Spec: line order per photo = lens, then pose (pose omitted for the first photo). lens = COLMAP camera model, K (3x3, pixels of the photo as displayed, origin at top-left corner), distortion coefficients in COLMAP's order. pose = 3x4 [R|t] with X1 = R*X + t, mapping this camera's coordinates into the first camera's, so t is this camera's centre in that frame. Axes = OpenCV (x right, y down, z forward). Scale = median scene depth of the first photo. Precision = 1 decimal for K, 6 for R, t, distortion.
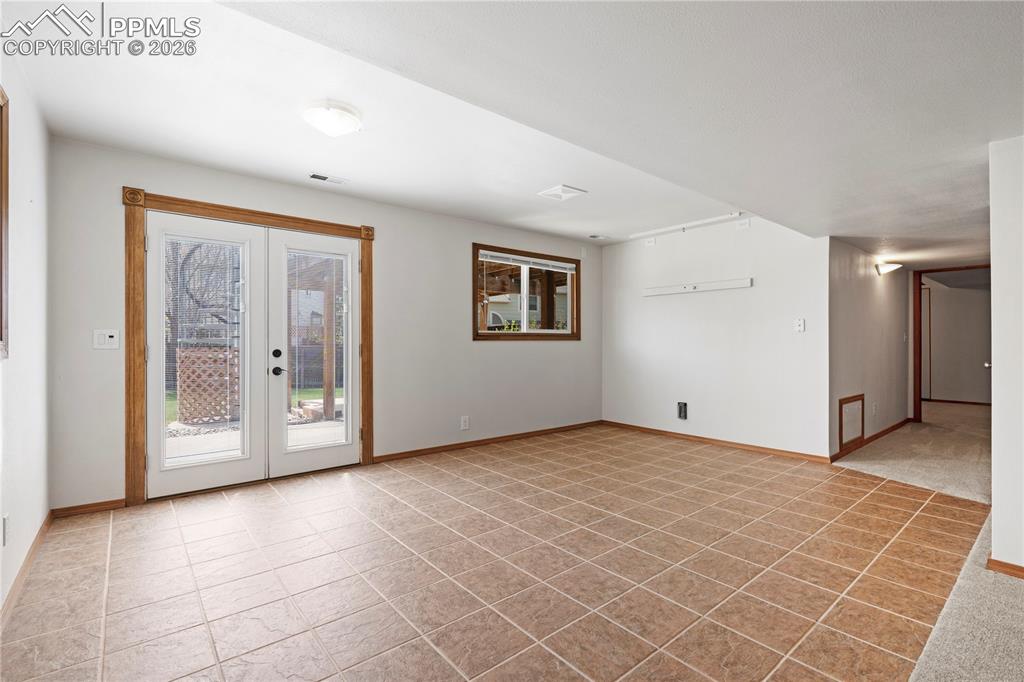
lens RADIAL K [[467.2, 0, 513.6], [0, 467.2, 339.5], [0, 0, 1]] dist [-0.005043, 0.004149]
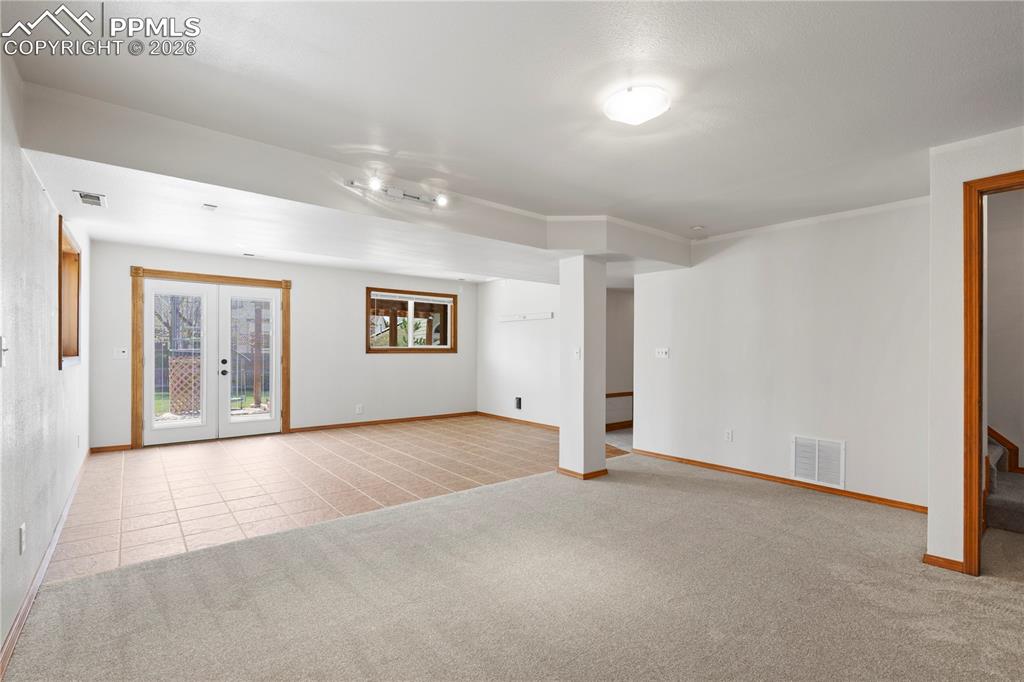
lens RADIAL K [[467.2, 0, 511.6], [0, 467.2, 347.5], [0, 0, 1]] dist [-0.005043, 0.004149]
pose [[0.999960, 0.005843, -0.006754, 0.446895], [-0.005834, 0.999982, 0.001345, -0.024733], [0.006762, -0.001306, 0.999976, -0.546739]]
